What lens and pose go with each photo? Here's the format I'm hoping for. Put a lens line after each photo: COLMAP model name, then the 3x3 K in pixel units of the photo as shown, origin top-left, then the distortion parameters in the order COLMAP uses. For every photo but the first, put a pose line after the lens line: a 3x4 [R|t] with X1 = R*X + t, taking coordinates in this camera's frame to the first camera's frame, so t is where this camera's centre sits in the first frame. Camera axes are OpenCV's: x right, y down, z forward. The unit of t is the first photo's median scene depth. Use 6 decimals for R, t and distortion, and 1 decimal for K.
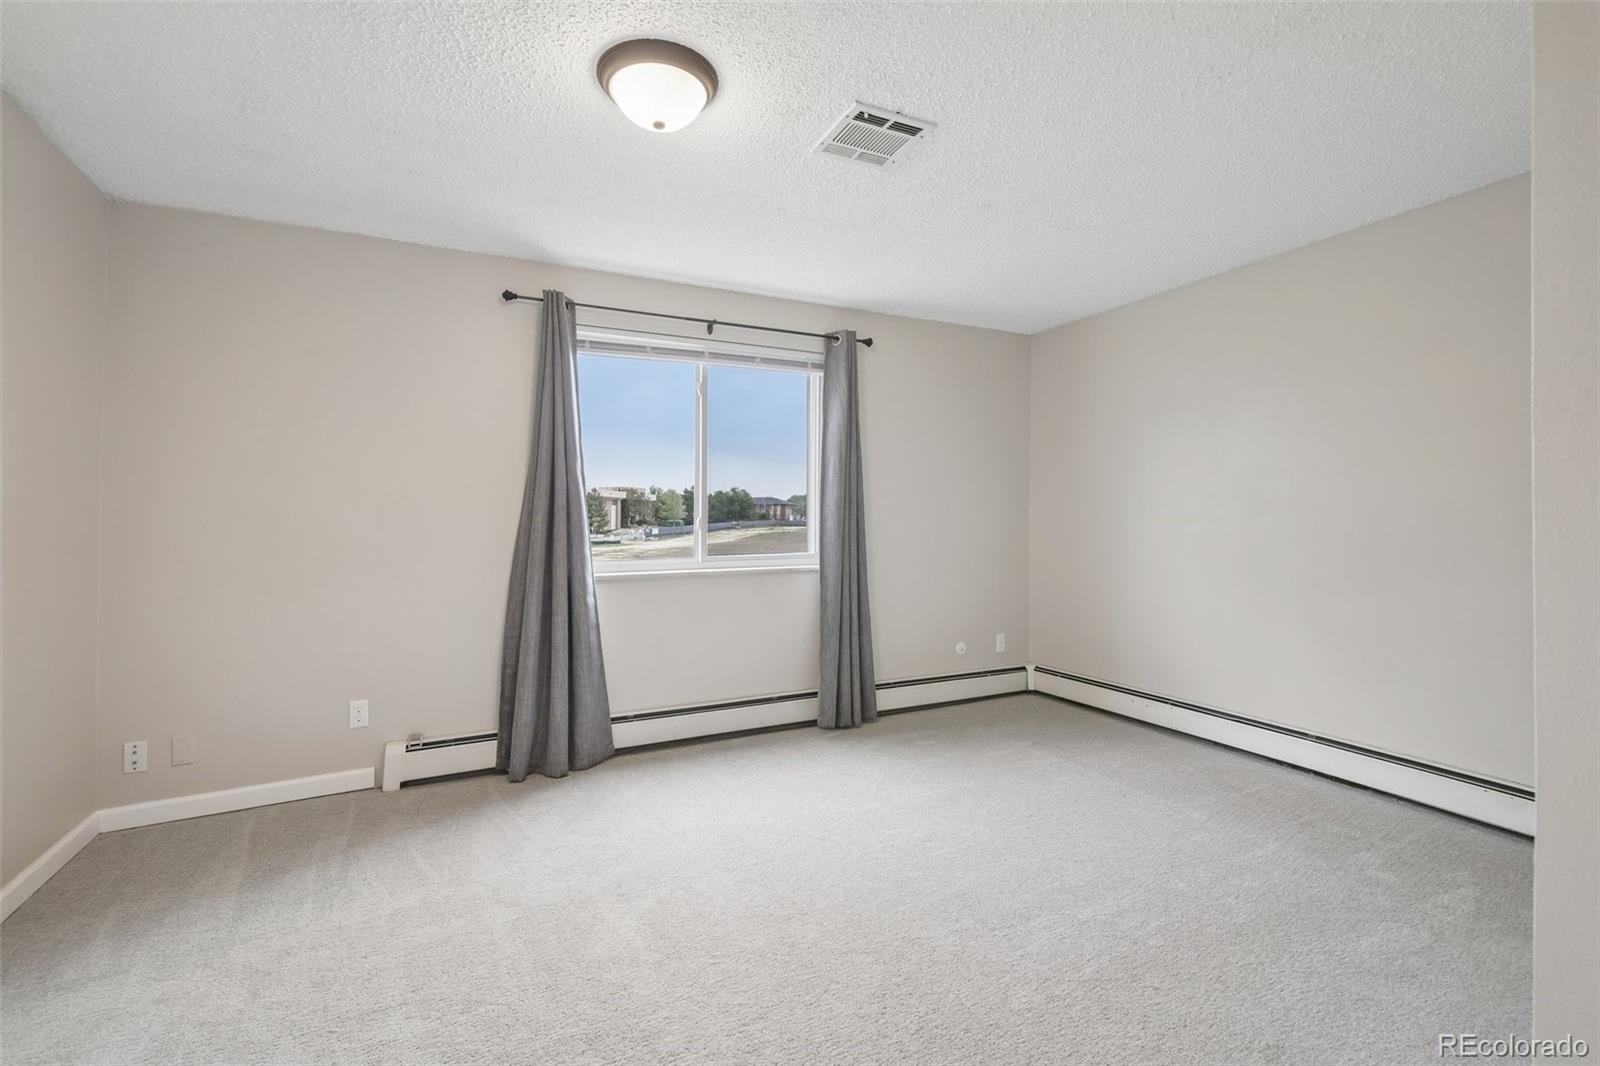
lens RADIAL K [[685.3, 0, 793.6], [0, 685.3, 531.9], [0, 0, 1]] dist [-0.000191, -0.009099]
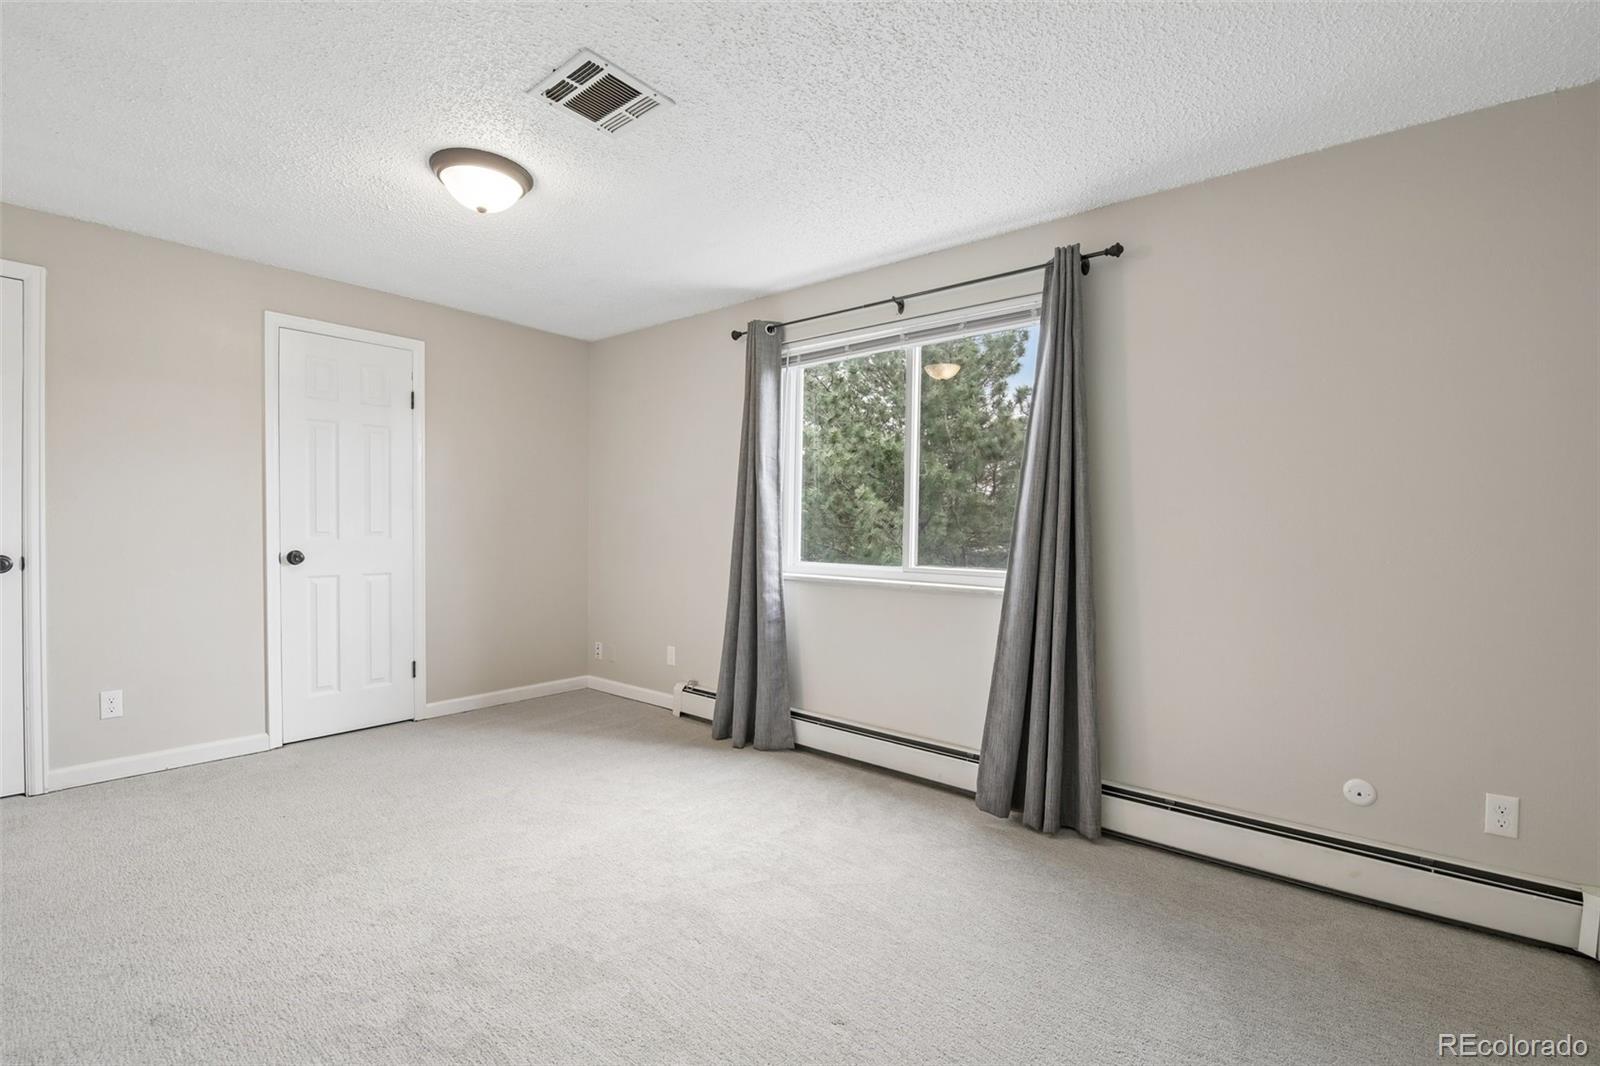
lens RADIAL K [[685.3, 0, 799.4], [0, 685.3, 536.6], [0, 0, 1]] dist [-0.000191, -0.009099]
pose [[0.423645, 0.023917, -0.905513, 0.659520], [-0.033014, 0.999395, 0.010951, -0.007016], [0.905227, 0.025255, 0.424178, 0.540817]]
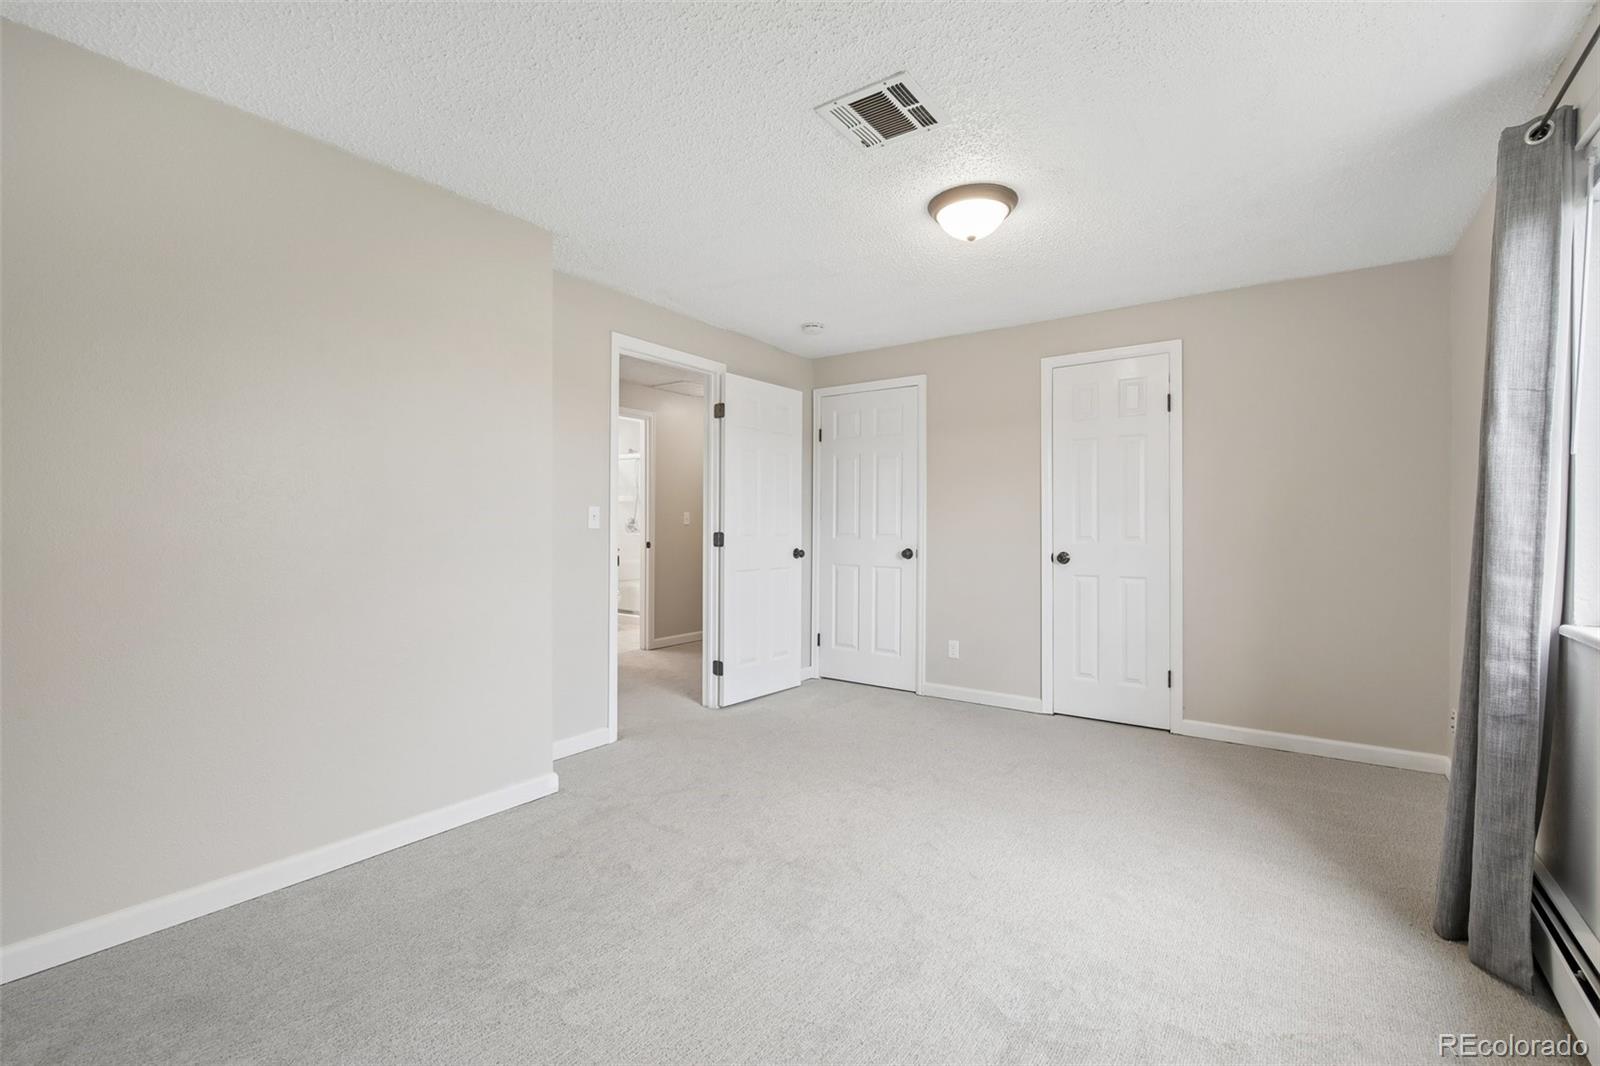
lens RADIAL K [[685.3, 0, 802.6], [0, 685.3, 524.5], [0, 0, 1]] dist [-0.000191, -0.009099]
pose [[-0.865008, 0.000761, -0.501757, 0.422368], [-0.009274, 0.999804, 0.017505, -0.015792], [0.501672, 0.019795, -0.864831, 1.113883]]
